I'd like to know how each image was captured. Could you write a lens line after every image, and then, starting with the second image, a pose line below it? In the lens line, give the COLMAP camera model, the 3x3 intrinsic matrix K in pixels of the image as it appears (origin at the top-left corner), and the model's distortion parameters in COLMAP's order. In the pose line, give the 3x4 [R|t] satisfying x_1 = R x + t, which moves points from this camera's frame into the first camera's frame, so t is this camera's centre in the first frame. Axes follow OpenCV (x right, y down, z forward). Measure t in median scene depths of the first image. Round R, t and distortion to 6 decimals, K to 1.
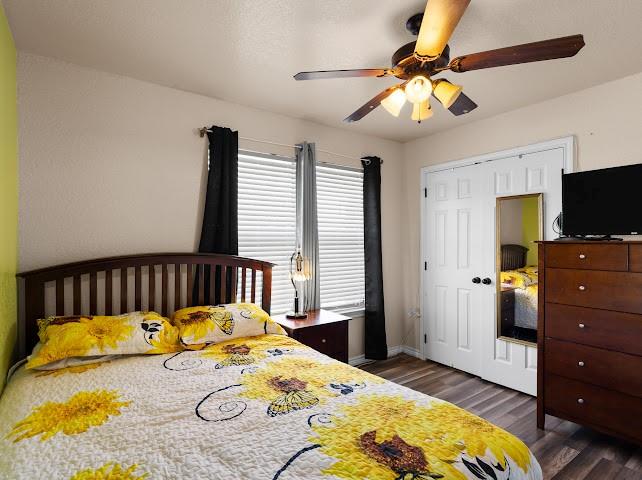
lens RADIAL K [[316.4, 0, 321.0], [0, 316.4, 240.0], [0, 0, 1]] dist [0.004808, 0.000623]
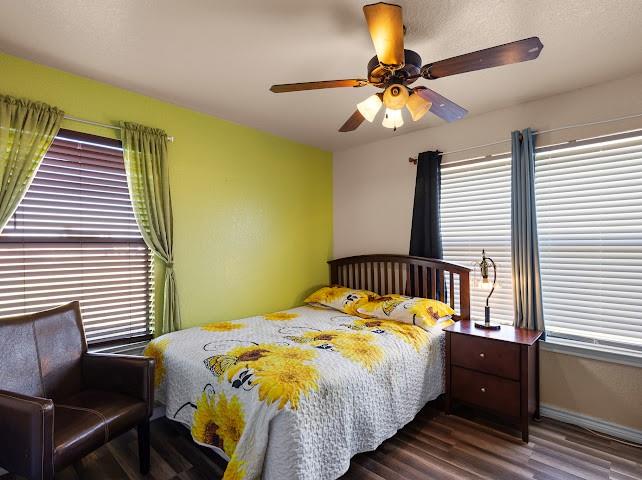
lens RADIAL K [[333.2, 0, 335.4], [0, 333.2, 240.9], [0, 0, 1]] dist [-0.001371, 0.001498]
pose [[0.258169, -0.016070, -0.965966, 0.815599], [0.002804, 0.999870, -0.015885, 0.002608], [0.966096, 0.001392, 0.258180, 0.338665]]
